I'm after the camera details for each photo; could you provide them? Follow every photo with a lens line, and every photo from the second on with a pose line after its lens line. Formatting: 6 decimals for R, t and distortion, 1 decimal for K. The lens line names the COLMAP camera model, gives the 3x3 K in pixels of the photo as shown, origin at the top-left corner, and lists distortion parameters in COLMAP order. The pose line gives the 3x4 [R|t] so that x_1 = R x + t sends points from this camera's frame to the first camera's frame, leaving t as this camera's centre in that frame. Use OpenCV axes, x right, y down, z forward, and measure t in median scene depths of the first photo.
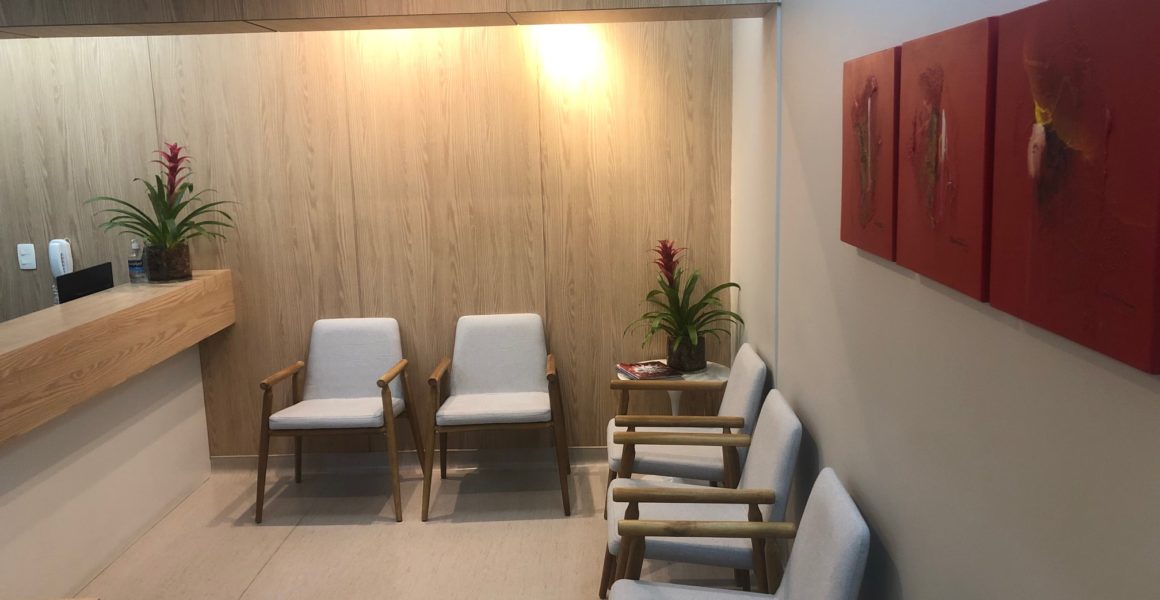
lens RADIAL K [[913.2, 0, 581.6], [0, 913.2, 278.9], [0, 0, 1]] dist [-0.006875, -0.003555]
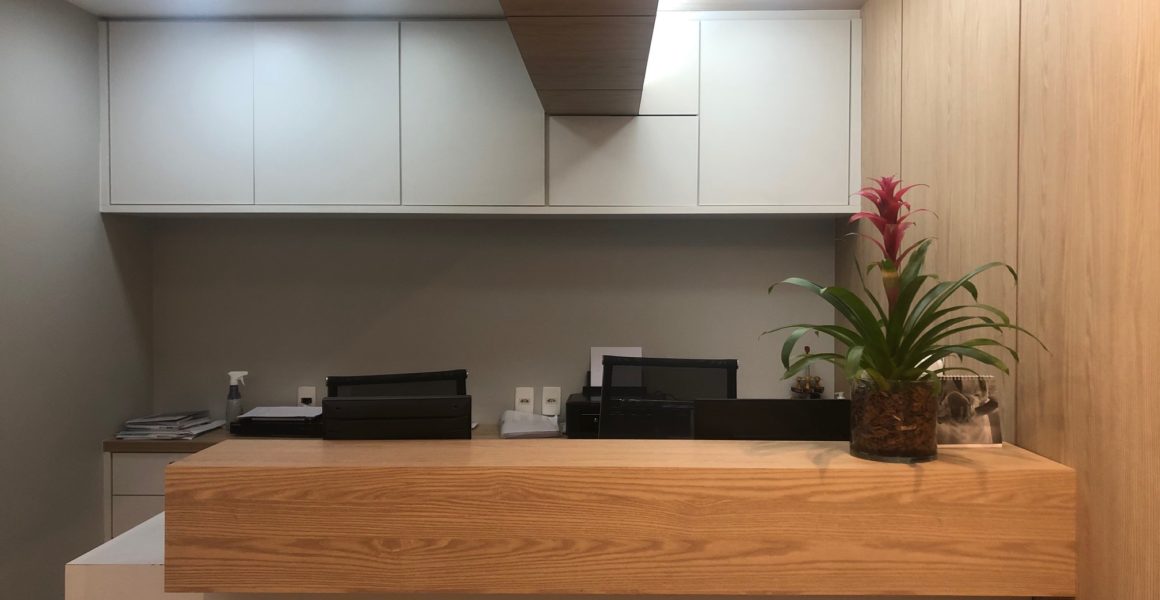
lens RADIAL K [[913.2, 0, 581.6], [0, 913.2, 278.9], [0, 0, 1]] dist [-0.006875, -0.003555]
pose [[0.011241, 0.037059, -0.999250, 0.035924], [-0.156339, 0.987088, 0.034849, -0.081453], [0.987640, 0.155830, 0.016890, 0.800483]]
